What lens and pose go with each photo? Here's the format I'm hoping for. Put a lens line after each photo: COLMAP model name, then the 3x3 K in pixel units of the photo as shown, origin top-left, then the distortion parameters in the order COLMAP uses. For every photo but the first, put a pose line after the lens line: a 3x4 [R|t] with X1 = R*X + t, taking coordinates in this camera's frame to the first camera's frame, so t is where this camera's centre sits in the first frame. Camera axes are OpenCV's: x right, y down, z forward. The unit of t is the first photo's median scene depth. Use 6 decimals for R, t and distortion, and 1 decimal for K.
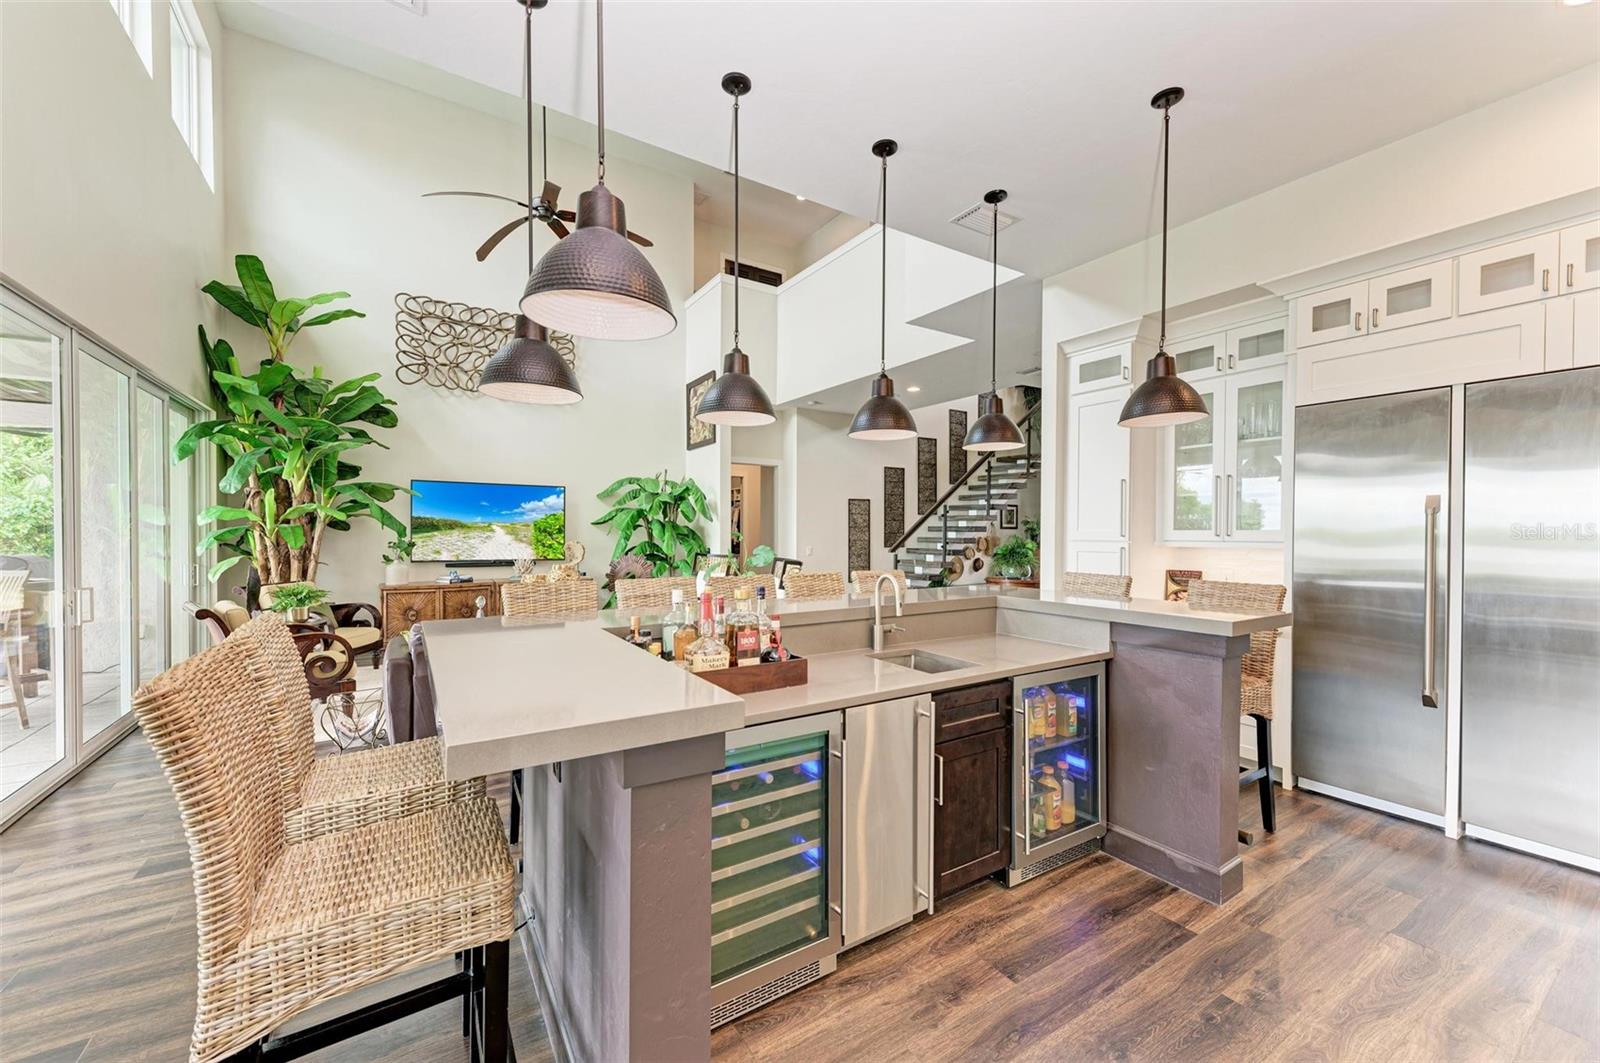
lens RADIAL K [[620.5, 0, 805.5], [0, 620.5, 538.5], [0, 0, 1]] dist [0.013441, -0.001914]
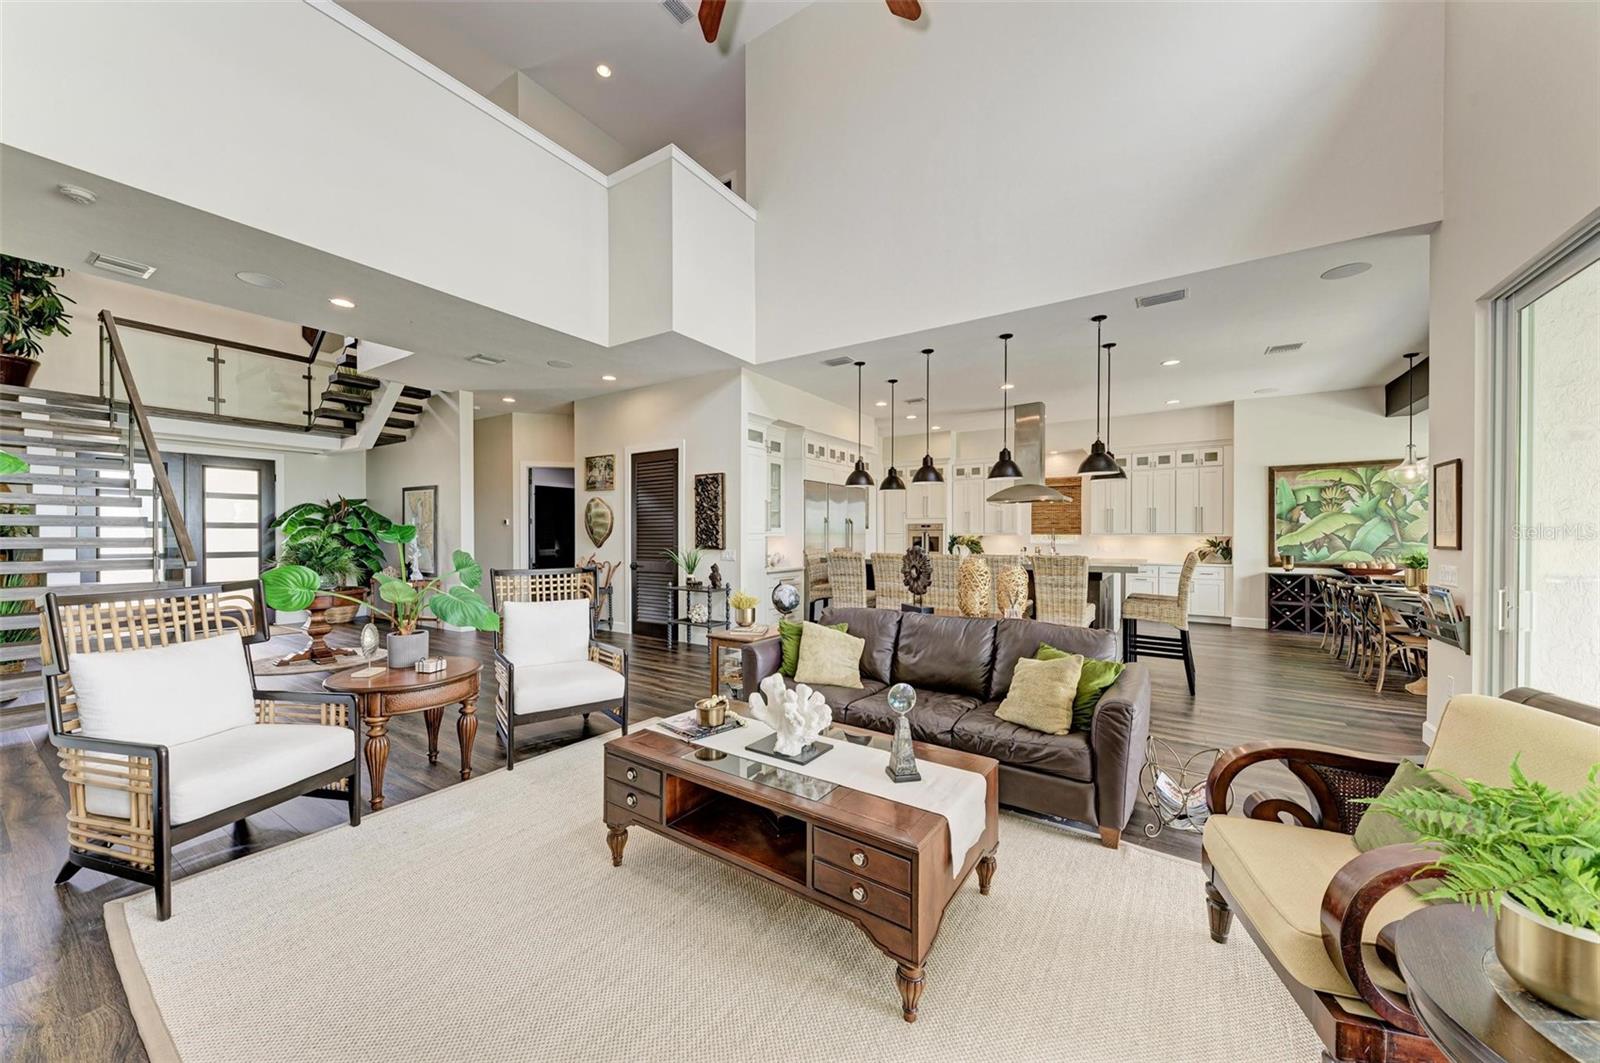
lens RADIAL K [[571.1, 0, 798.2], [0, 571.1, 535.9], [0, 0, 1]] dist [0.012604, -0.001795]
pose [[-0.402634, -0.006059, 0.915341, -0.662042], [0.009669, 0.999894, 0.010872, -0.004085], [-0.915310, 0.013228, -0.402533, 0.969838]]
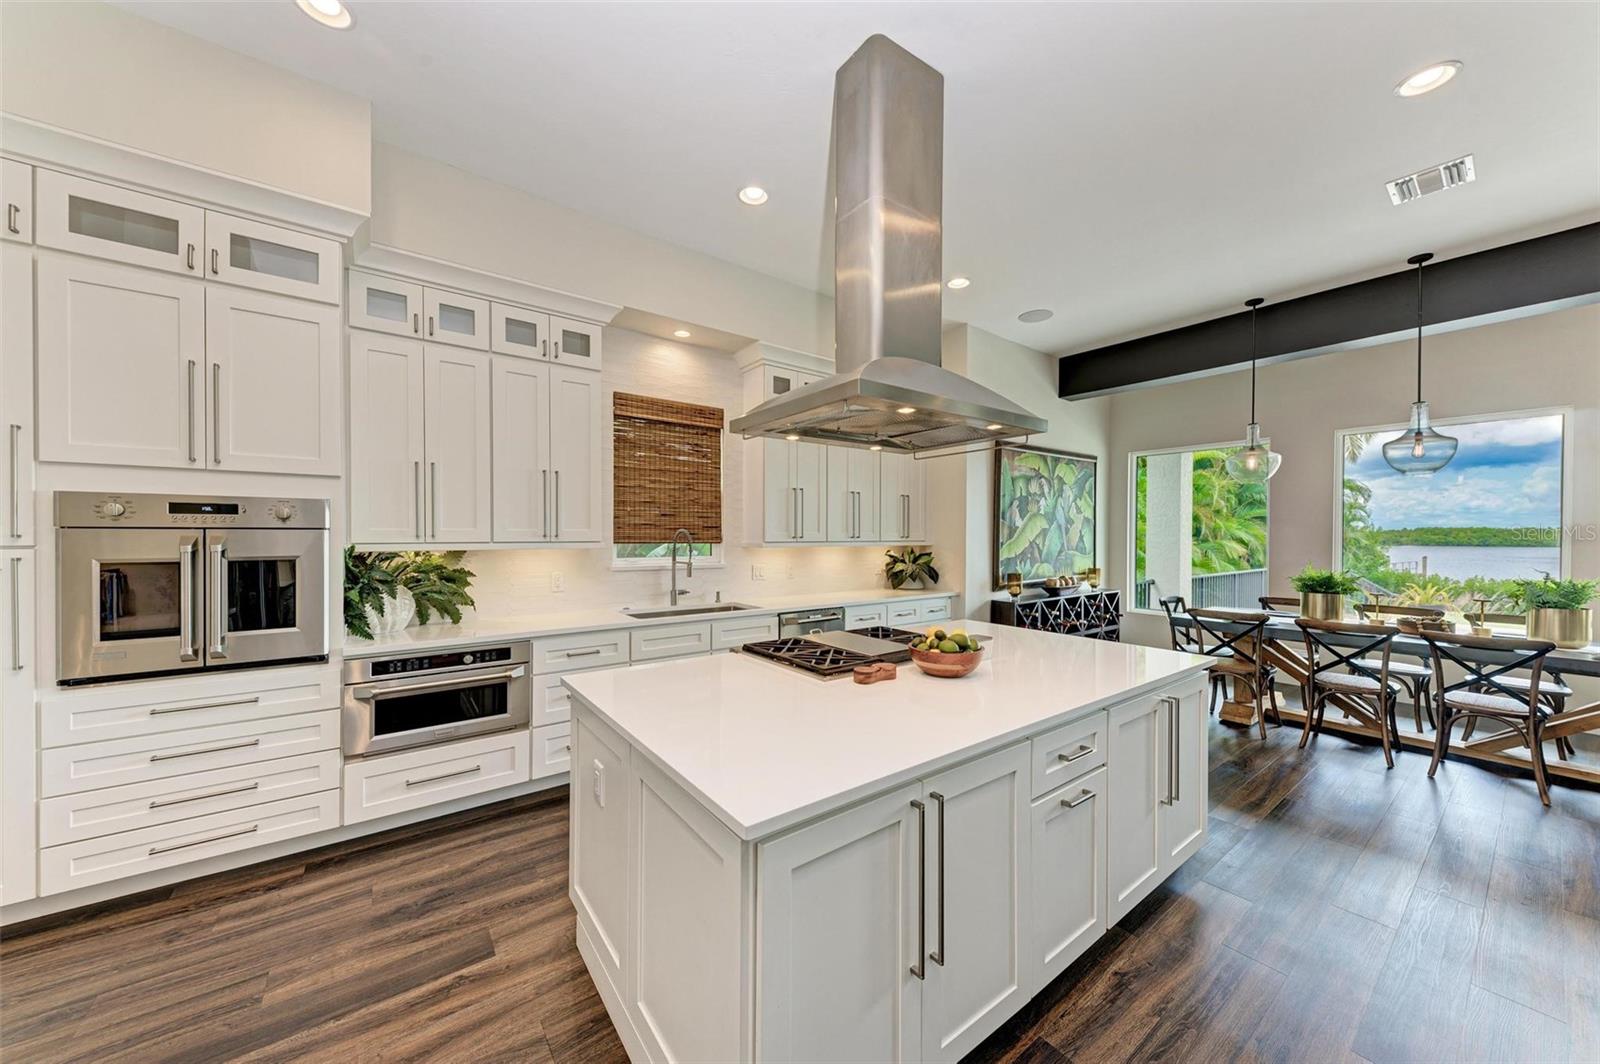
lens RADIAL K [[571.1, 0, 807.2], [0, 571.1, 528.3], [0, 0, 1]] dist [0.012604, -0.001795]
pose [[-0.997411, -0.008983, -0.071345, 0.343596], [-0.009144, 0.999956, 0.001929, -0.003114], [0.071324, 0.002576, -0.997450, 0.352651]]
